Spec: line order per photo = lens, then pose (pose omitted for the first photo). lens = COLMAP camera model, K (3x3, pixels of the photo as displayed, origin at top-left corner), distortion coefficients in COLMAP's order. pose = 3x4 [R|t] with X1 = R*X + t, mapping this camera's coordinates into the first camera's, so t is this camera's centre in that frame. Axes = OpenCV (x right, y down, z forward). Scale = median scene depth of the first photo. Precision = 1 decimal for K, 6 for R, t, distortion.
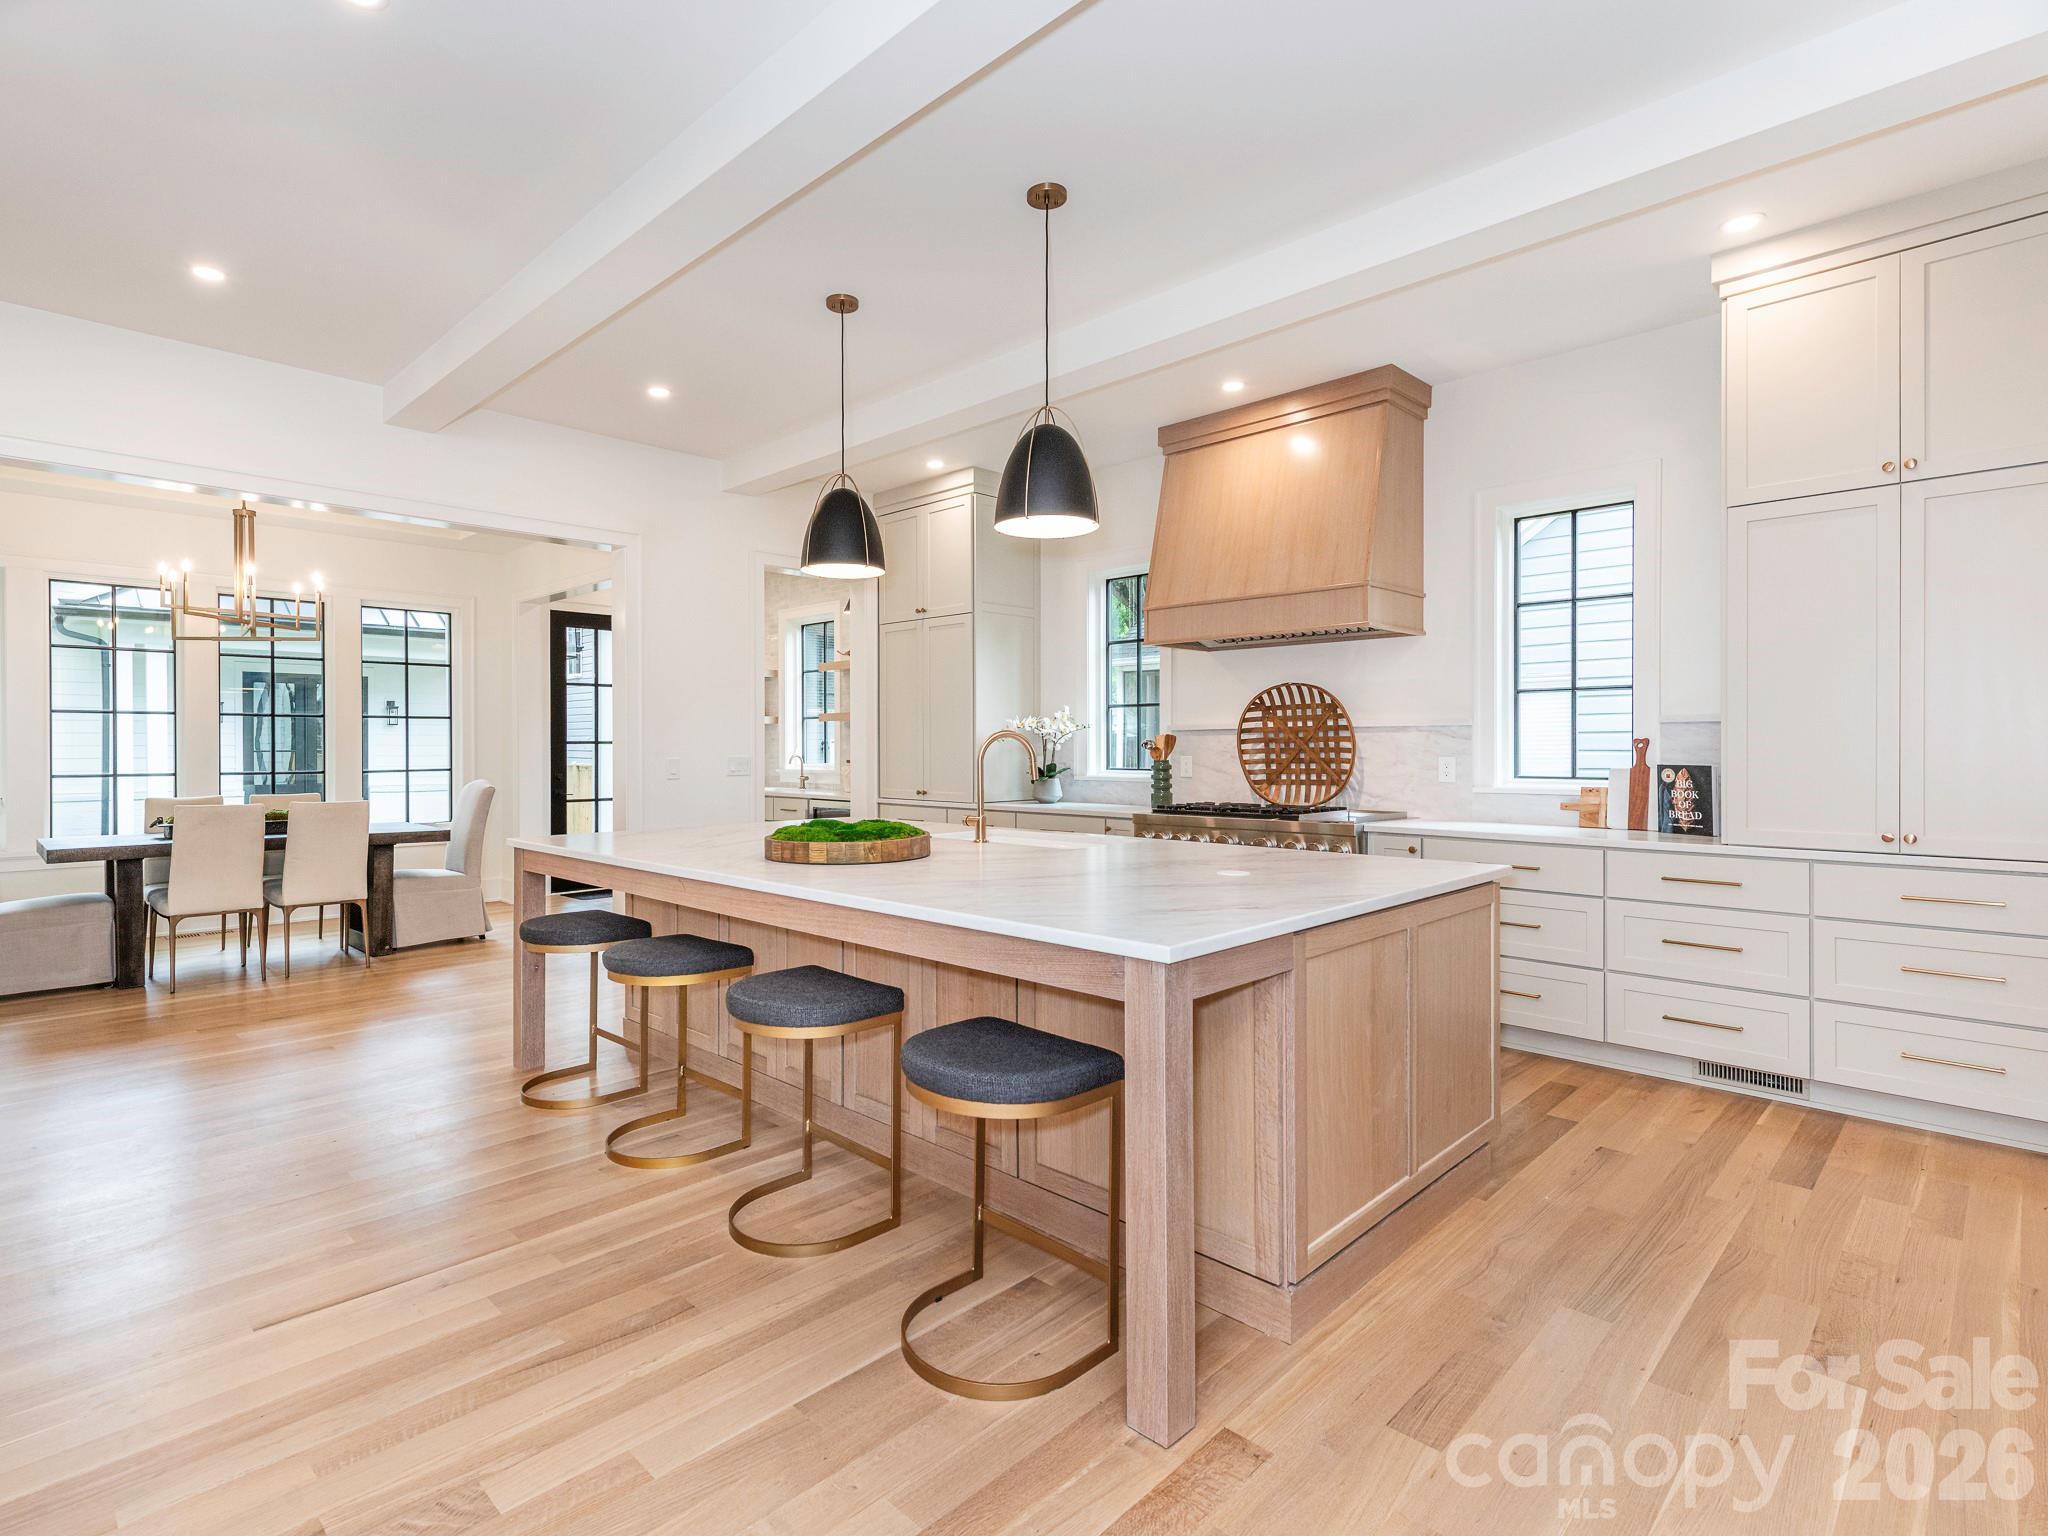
lens RADIAL K [[997.1, 0, 960.3], [0, 997.1, 751.4], [0, 0, 1]] dist [-0.004113, -0.003204]
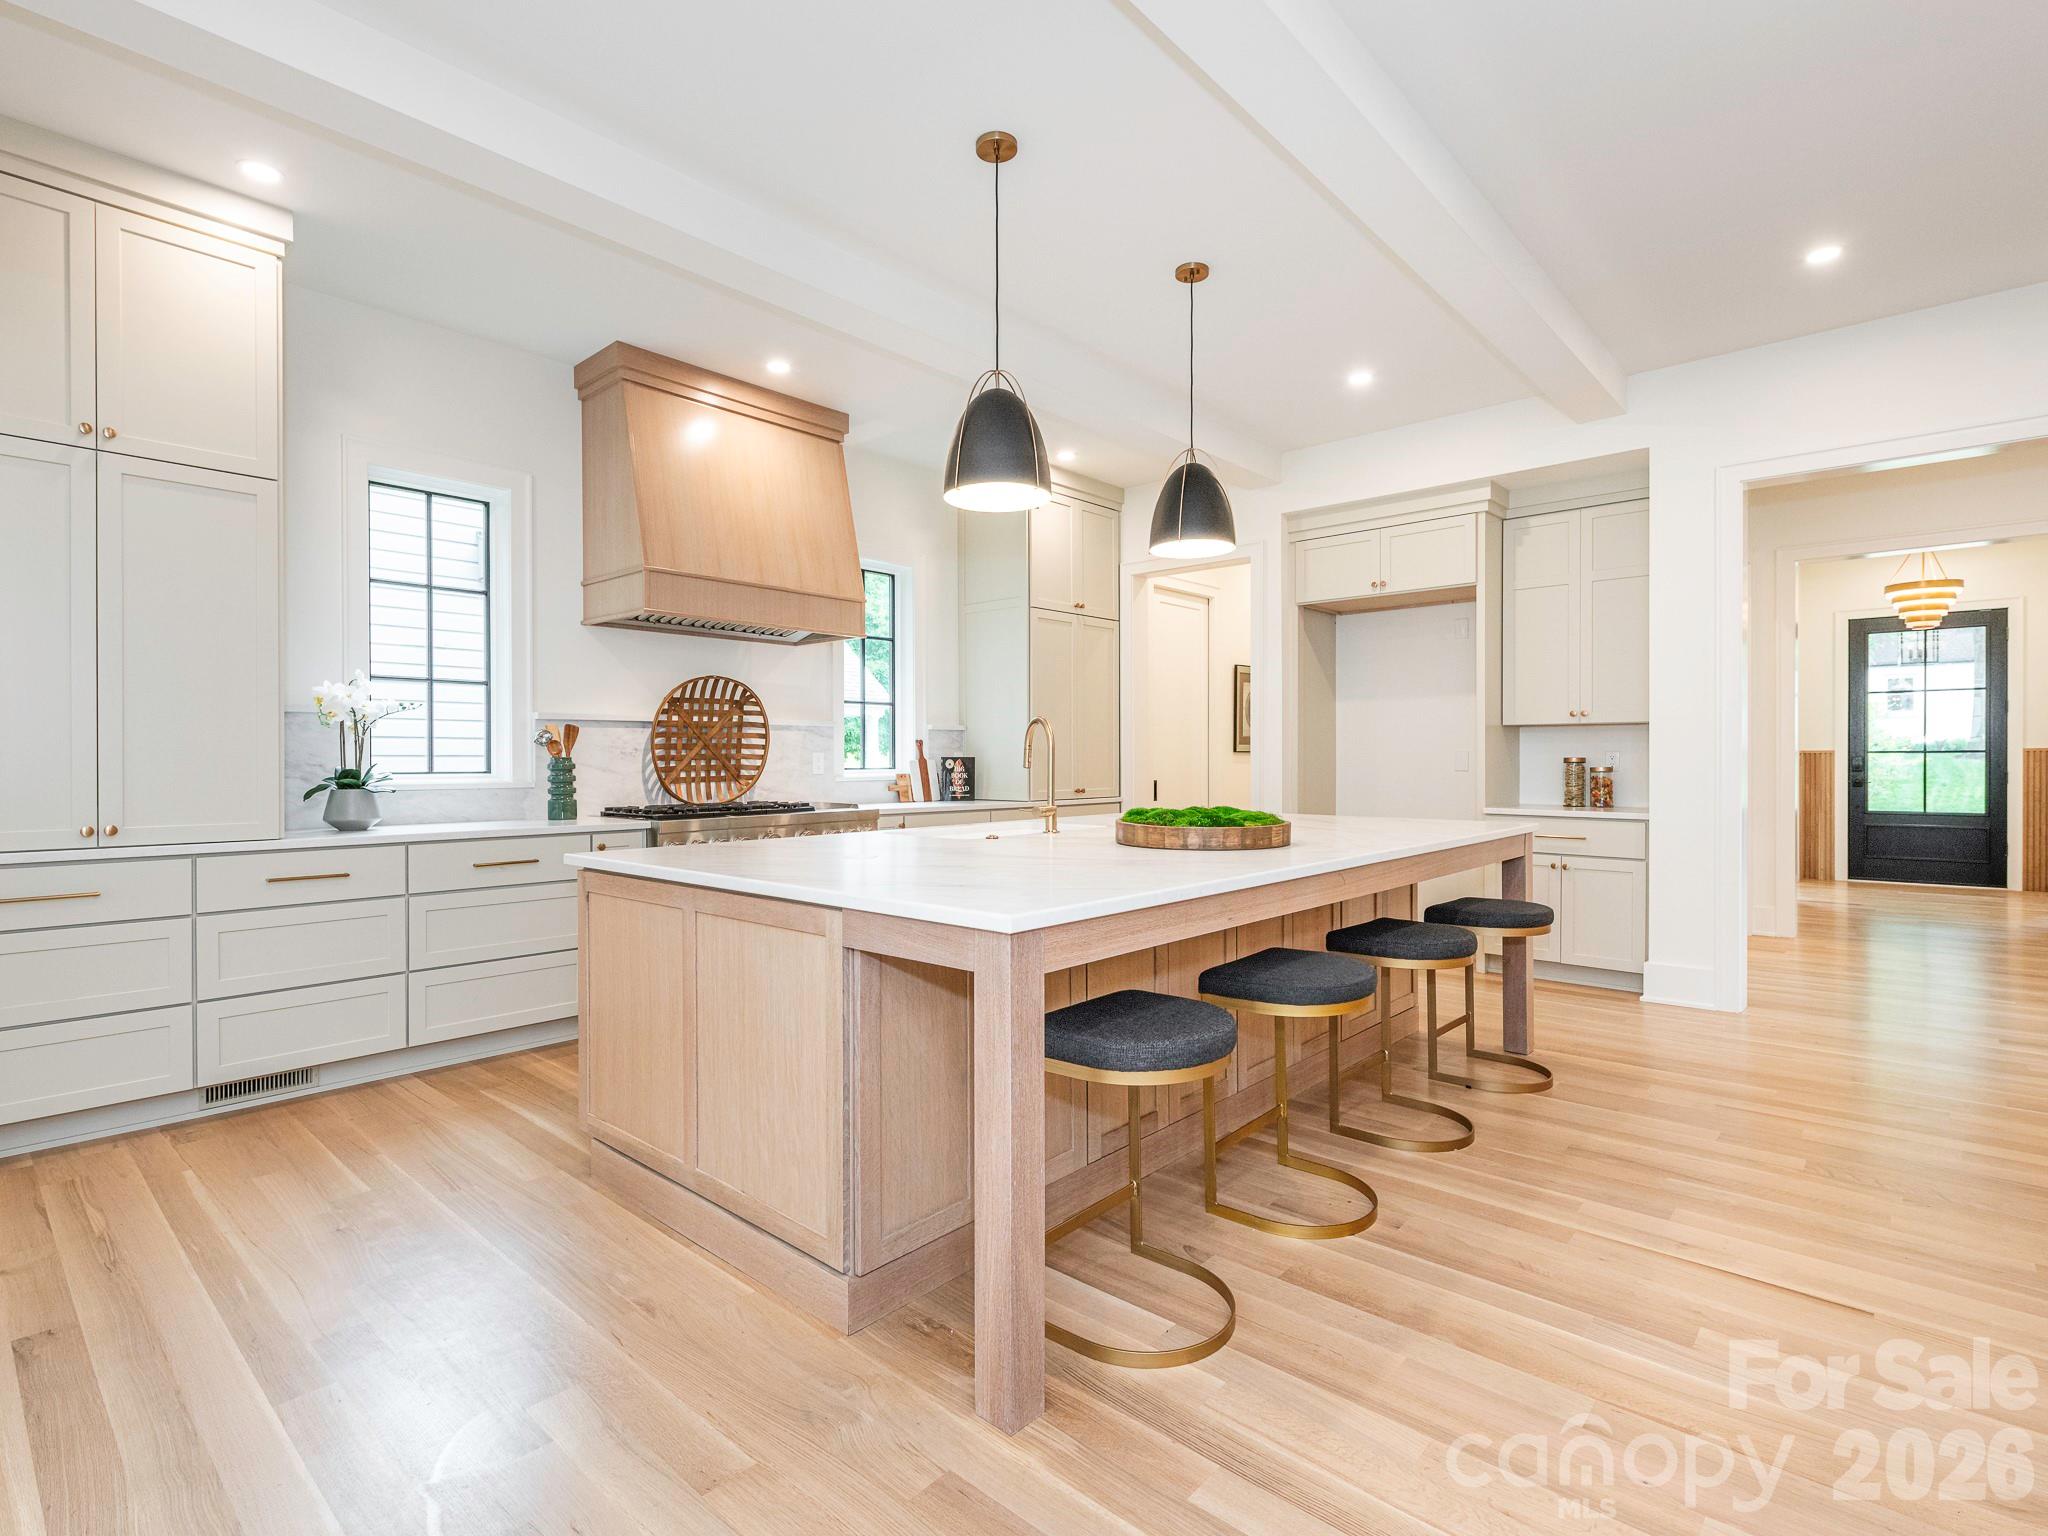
lens RADIAL K [[997.1, 0, 1021.2], [0, 997.1, 768.0], [0, 0, 1]] dist [-0.004113, -0.003204]
pose [[-0.068948, -0.007090, 0.997595, -0.652220], [0.007883, 0.999940, 0.007651, 0.015197], [-0.997589, 0.008392, -0.068888, 0.767825]]
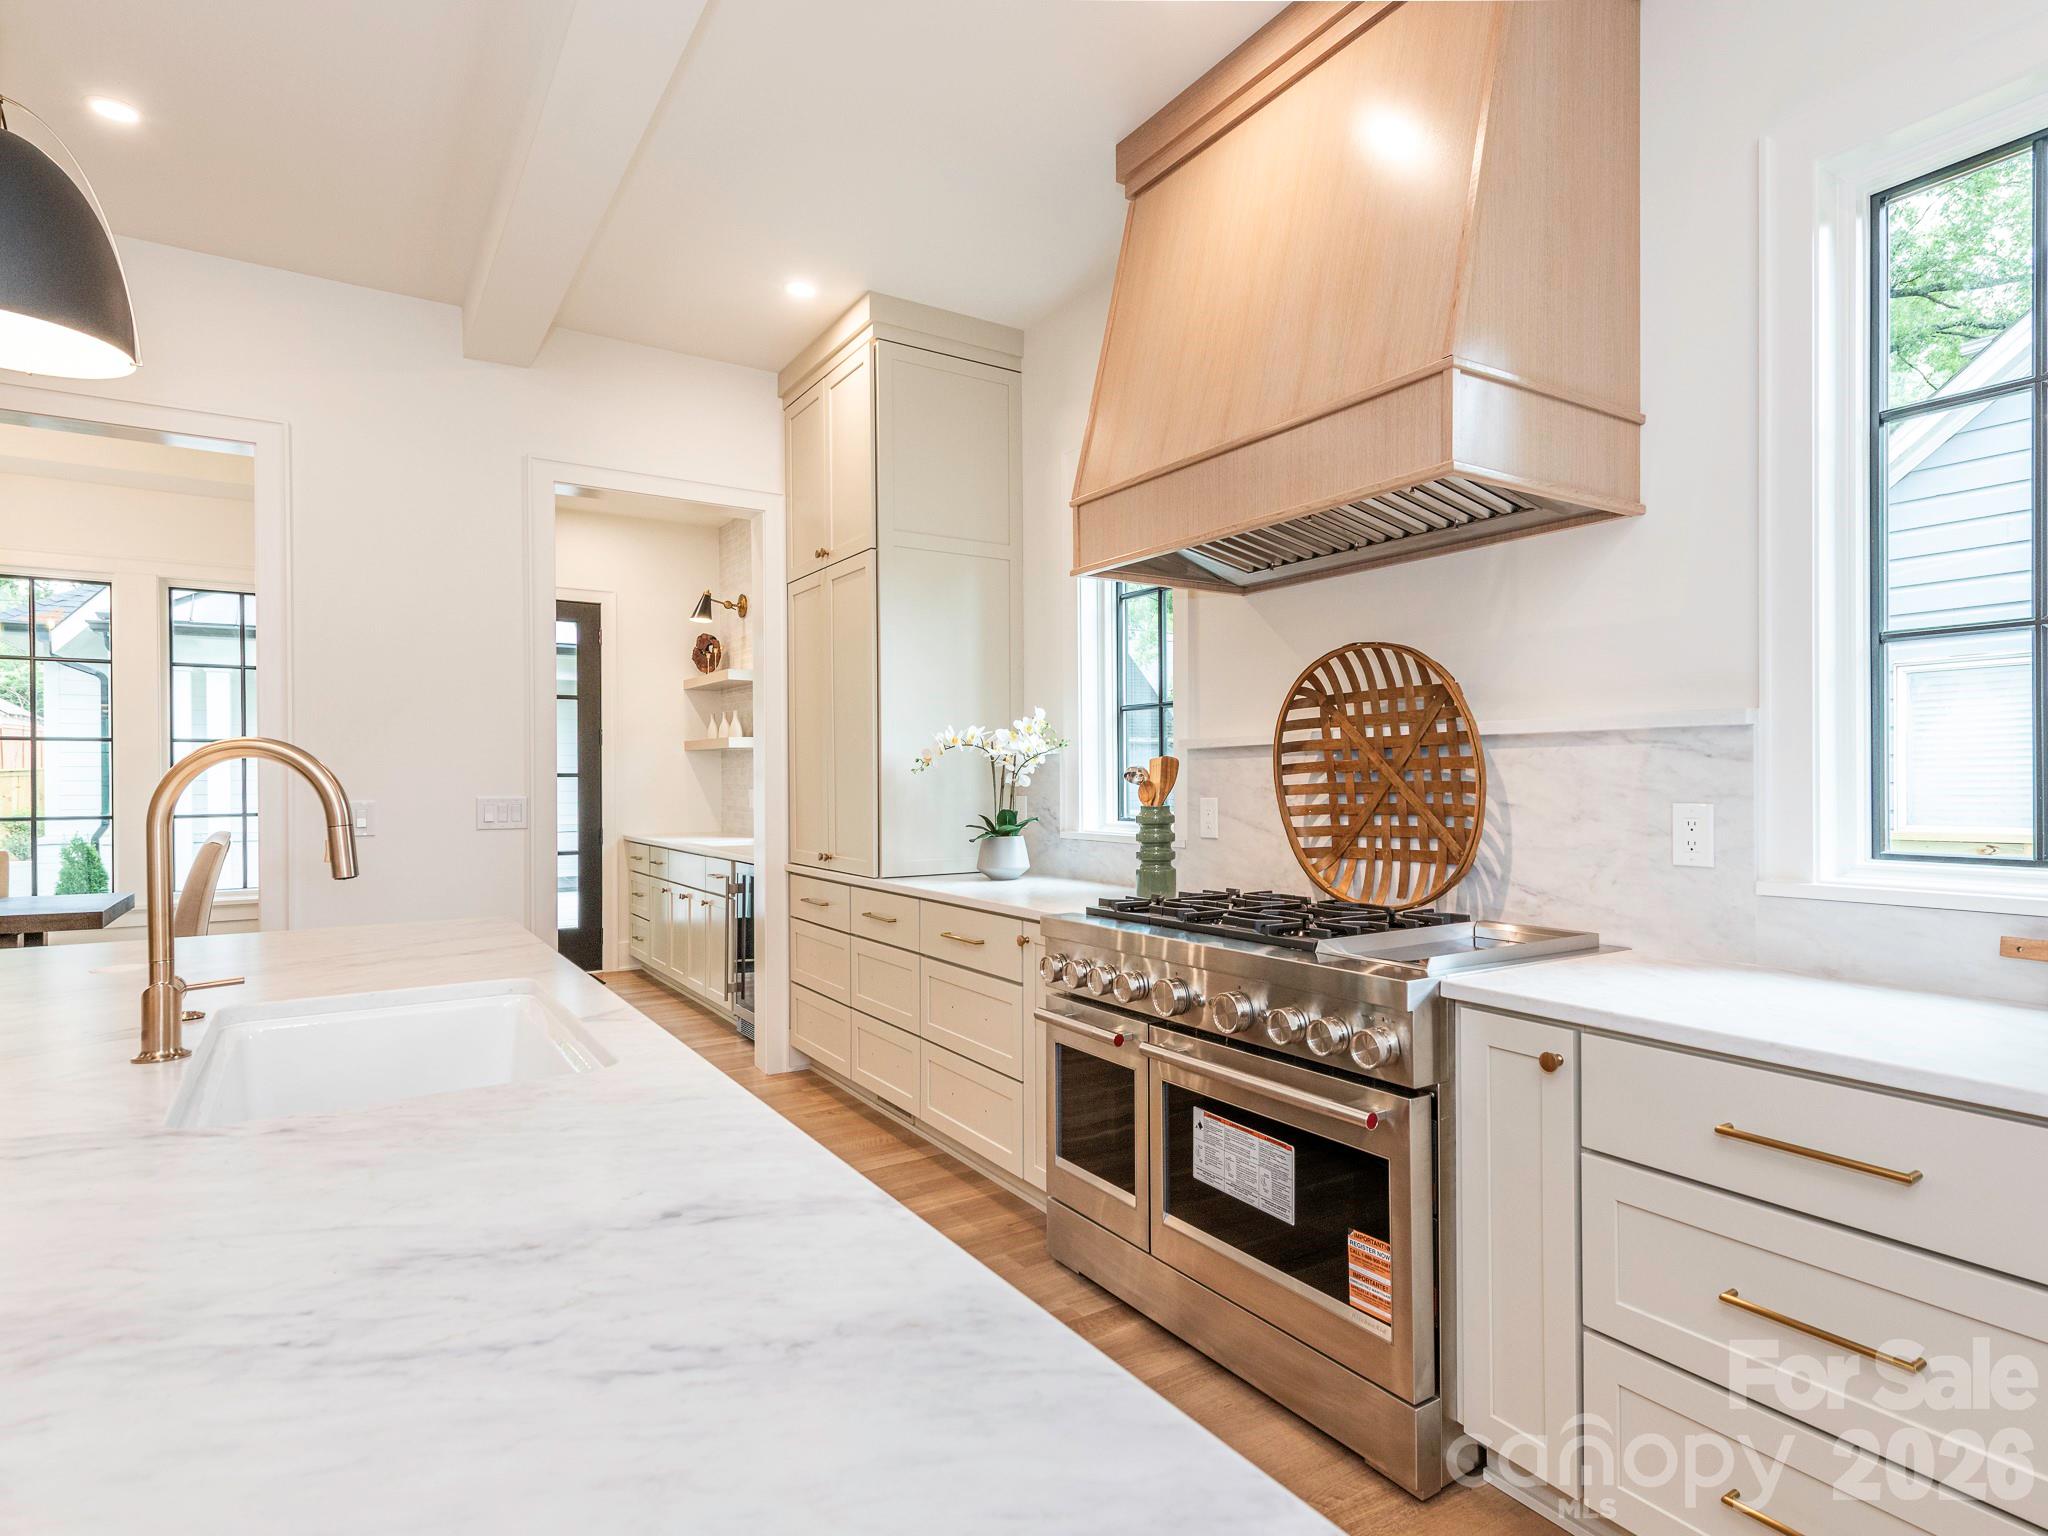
lens RADIAL K [[1086.8, 0, 1115.3], [0, 1086.8, 791.6], [0, 0, 1]] dist [0.005233, -0.001927]
pose [[0.989710, 0.000593, -0.143083, 0.289485], [0.000226, 0.999984, 0.005708, -0.002068], [0.143084, -0.005681, 0.989694, 0.476770]]
